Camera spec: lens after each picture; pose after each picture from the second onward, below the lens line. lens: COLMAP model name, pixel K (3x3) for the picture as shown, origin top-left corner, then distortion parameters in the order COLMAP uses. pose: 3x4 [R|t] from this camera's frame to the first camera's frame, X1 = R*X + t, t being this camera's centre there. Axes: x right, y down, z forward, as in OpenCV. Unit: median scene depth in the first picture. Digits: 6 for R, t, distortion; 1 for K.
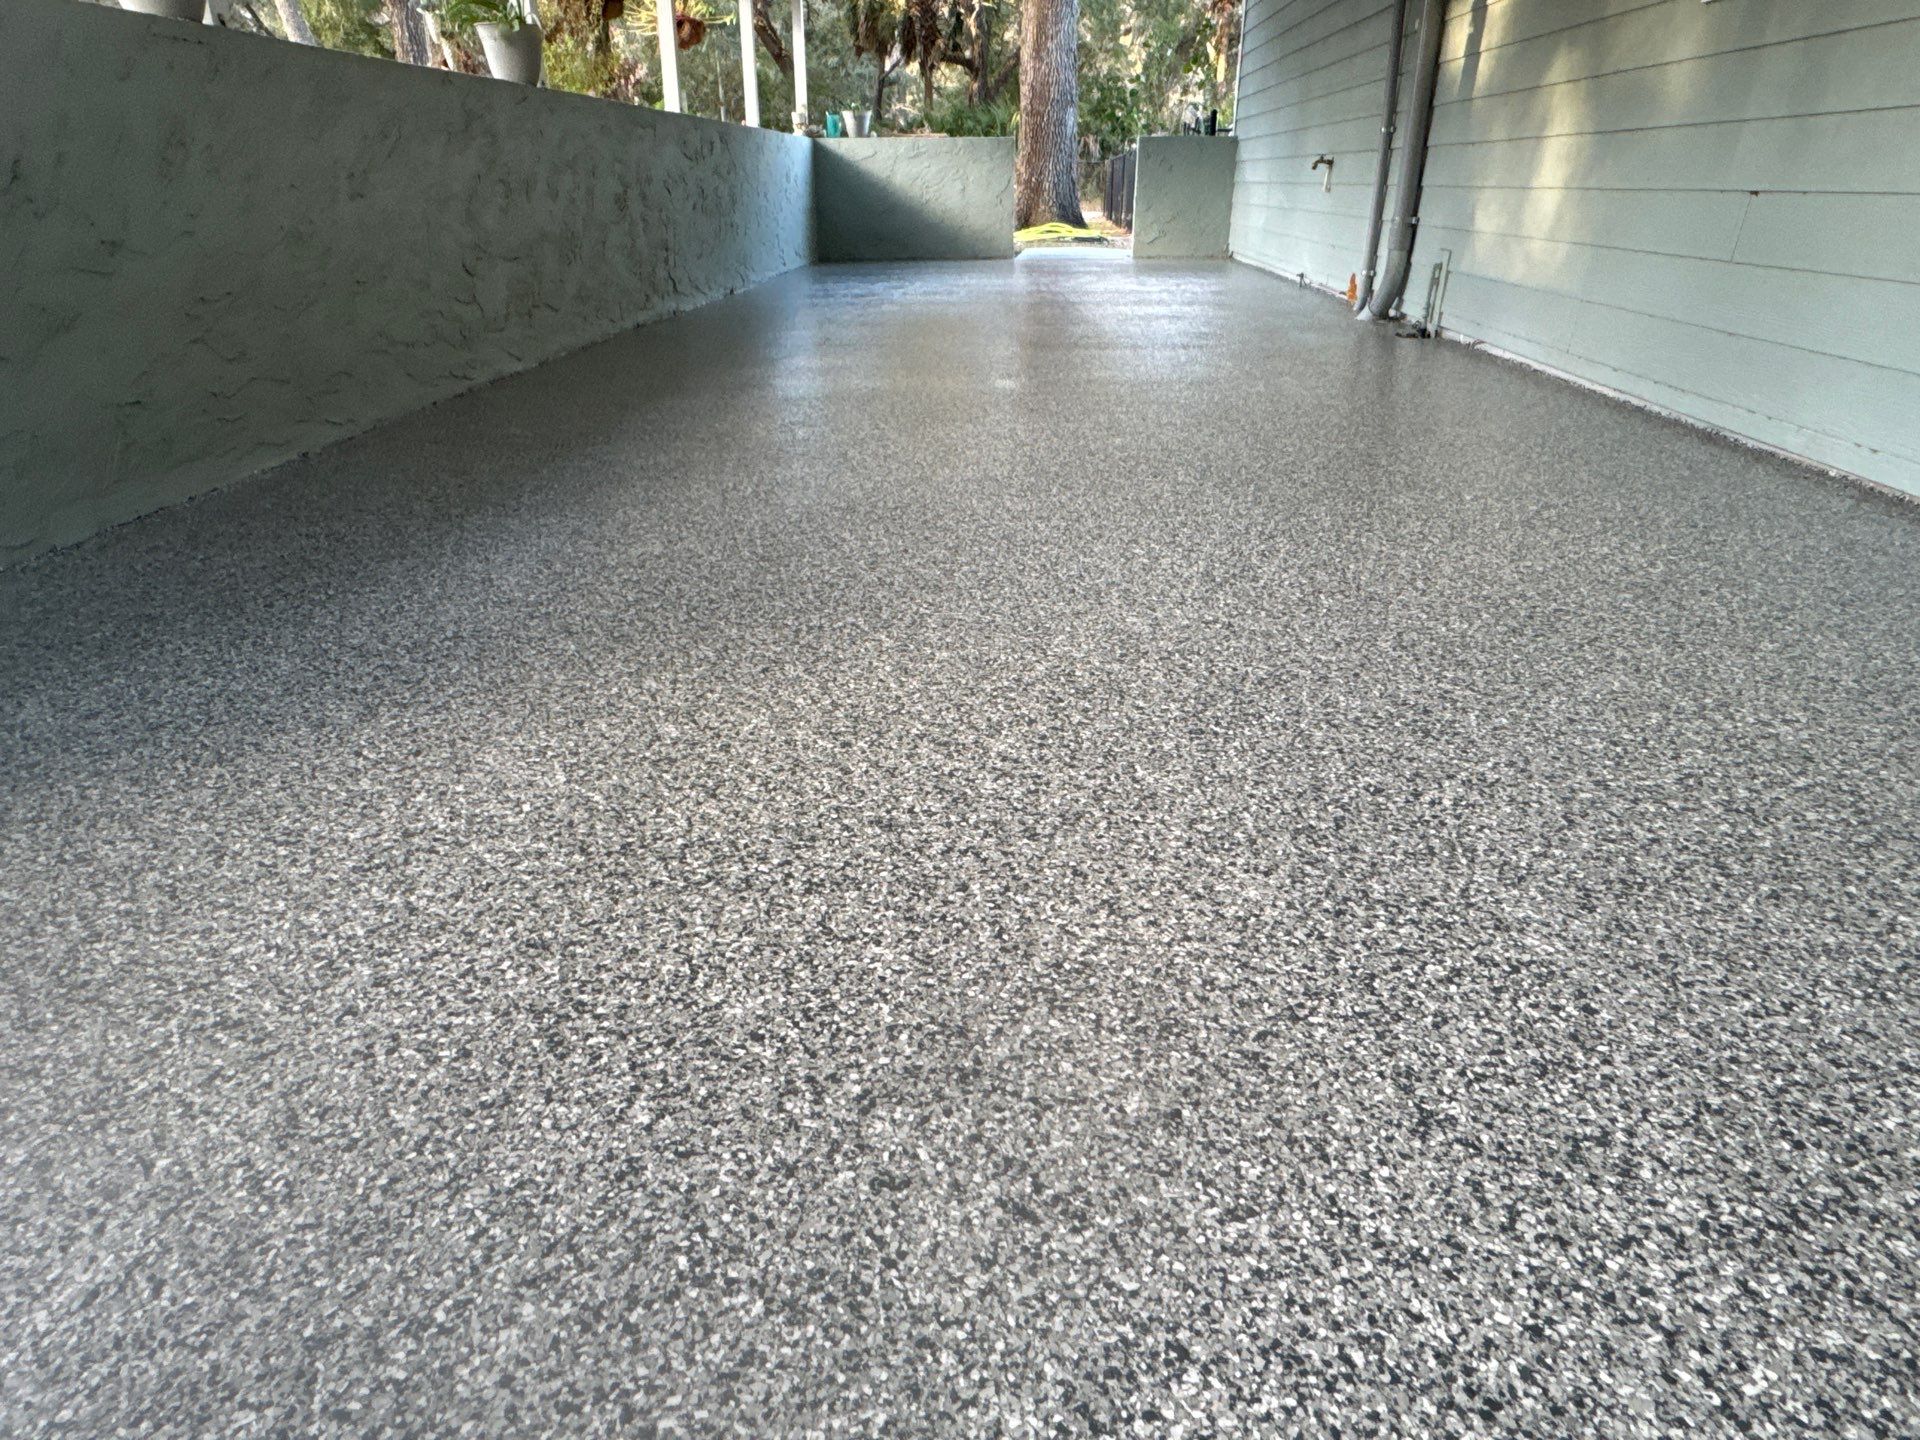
lens RADIAL K [[1193.4, 0, 965.2], [0, 1193.4, 718.4], [0, 0, 1]] dist [-0.003687, 0.001293]
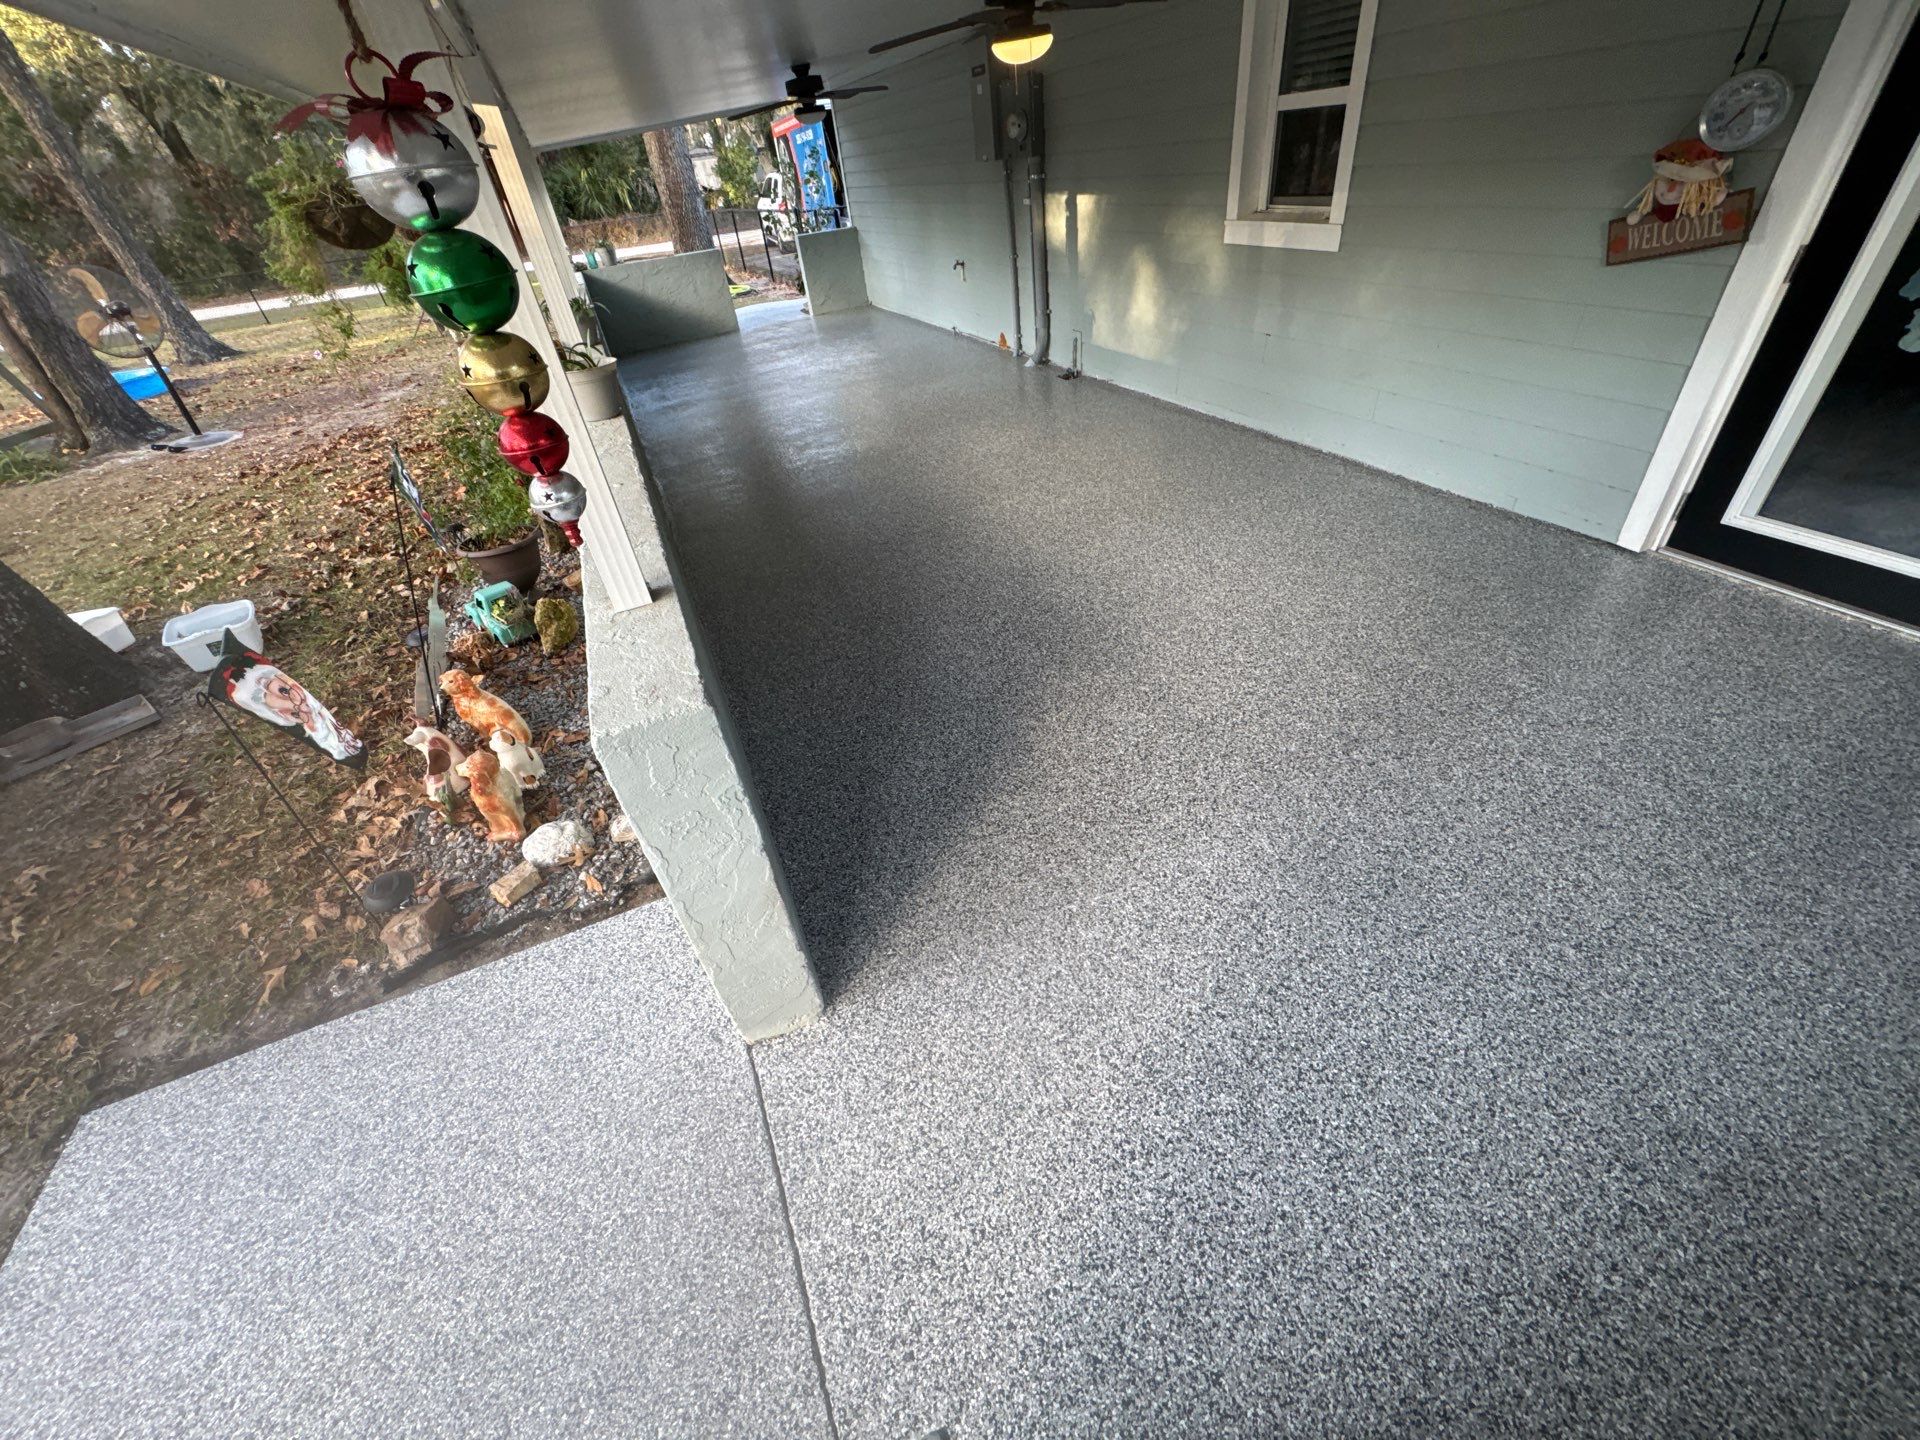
lens RADIAL K [[763.5, 0, 960.0], [0, 763.5, 720.0], [0, 0, 1]] dist [-0.005479, 0.000898]
pose [[0.887713, -0.347517, 0.301988, -0.913305], [0.280857, 0.928505, 0.242894, -0.370769], [-0.364807, -0.130805, 0.921849, -0.445452]]
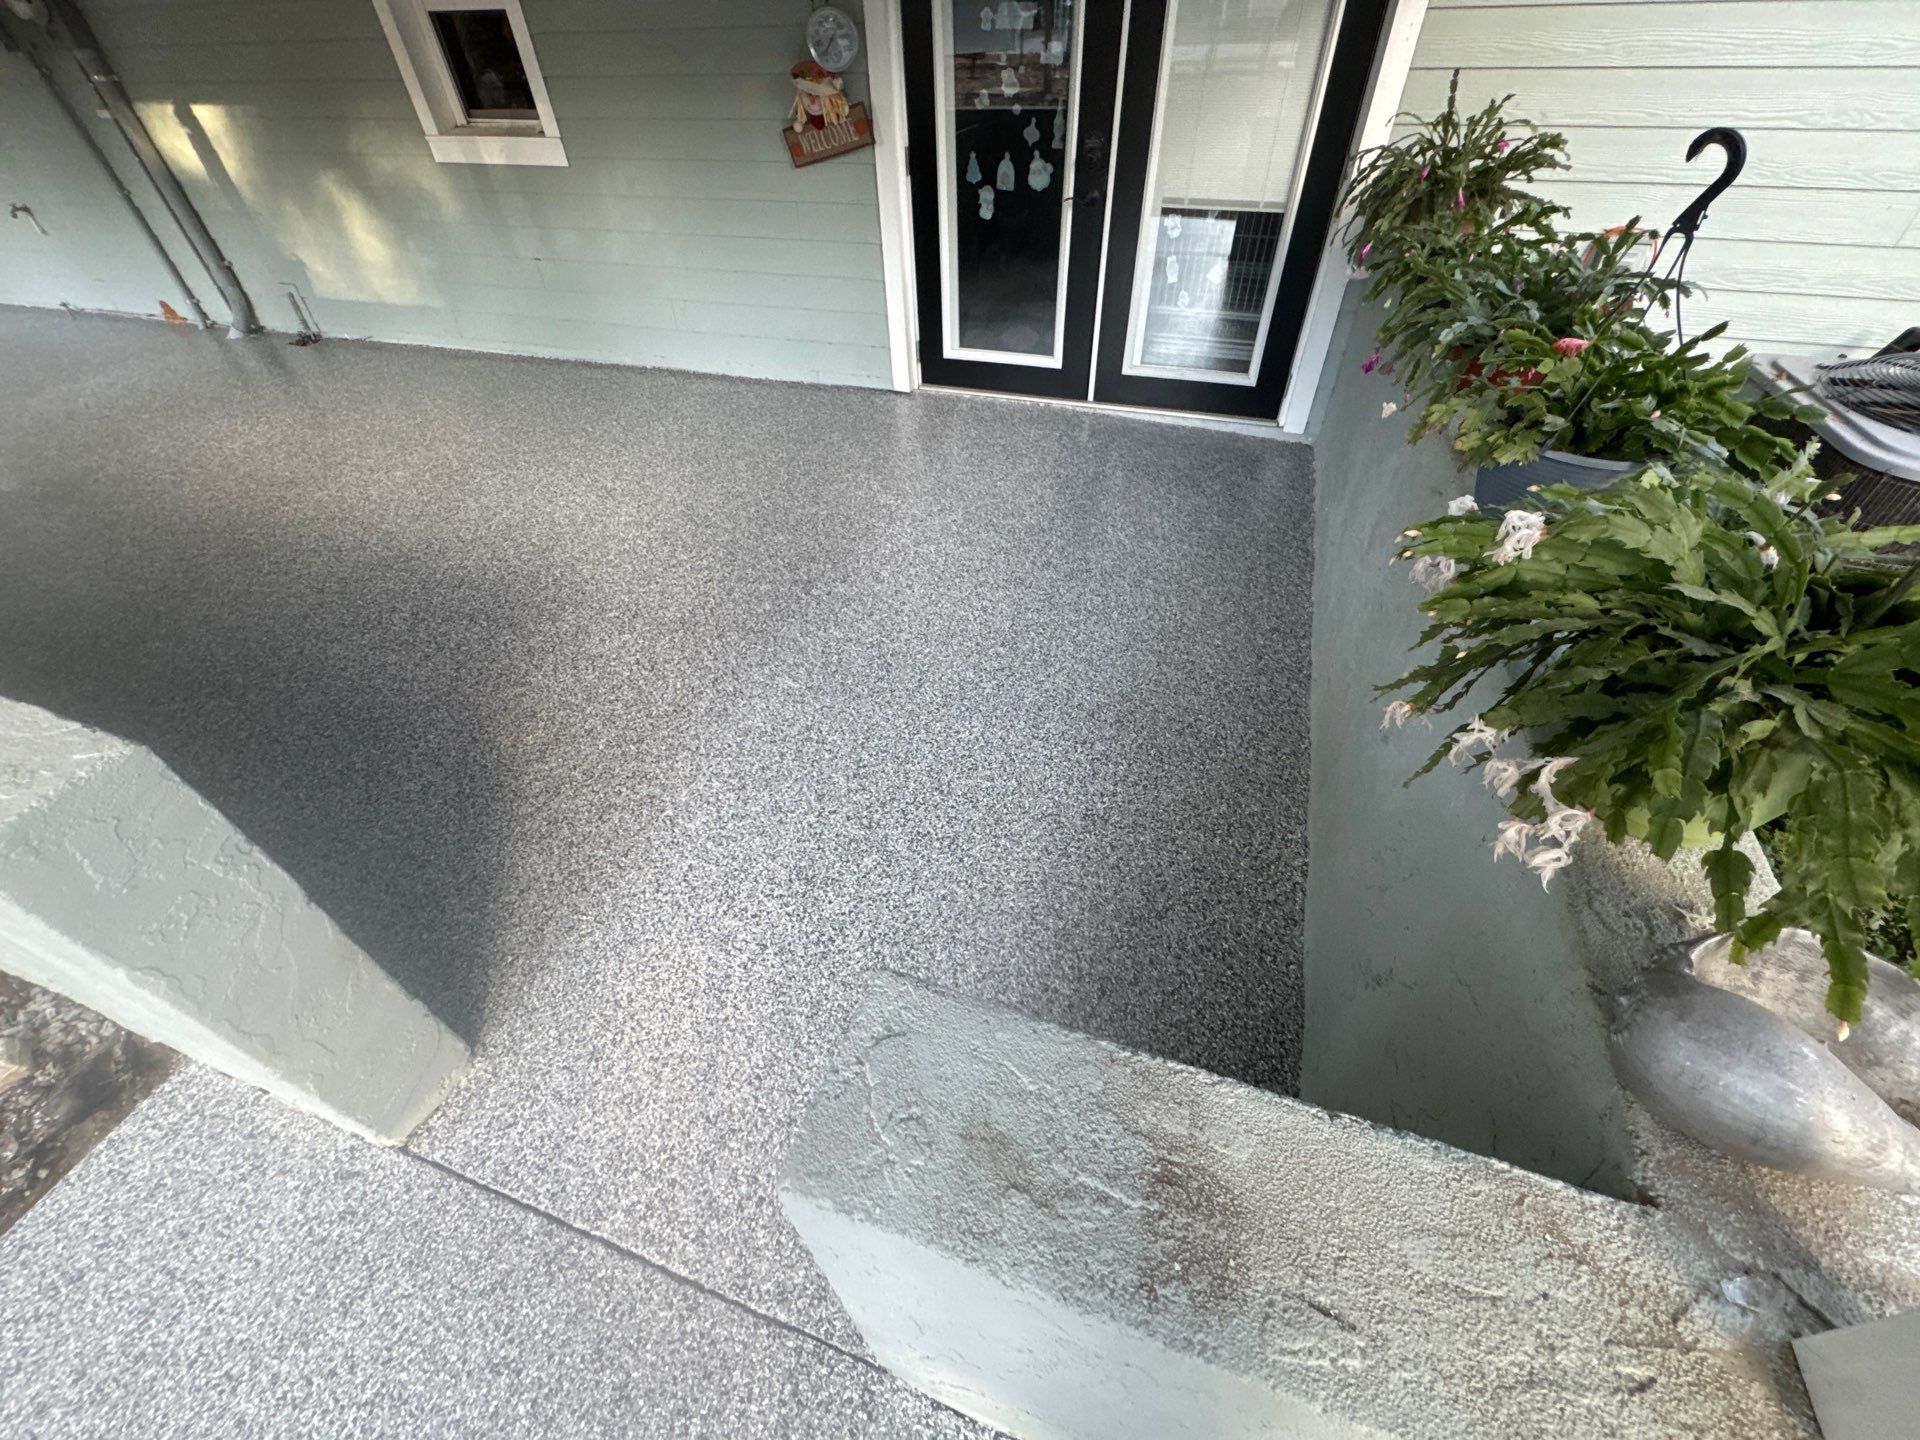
lens RADIAL K [[763.5, 0, 960.0], [0, 763.5, 720.0], [0, 0, 1]] dist [-0.005479, 0.000898]
pose [[0.268770, -0.668180, 0.693757, -1.093254], [0.416024, 0.730141, 0.542050, -0.339628], [-0.868727, 0.142933, 0.474219, -0.452303]]
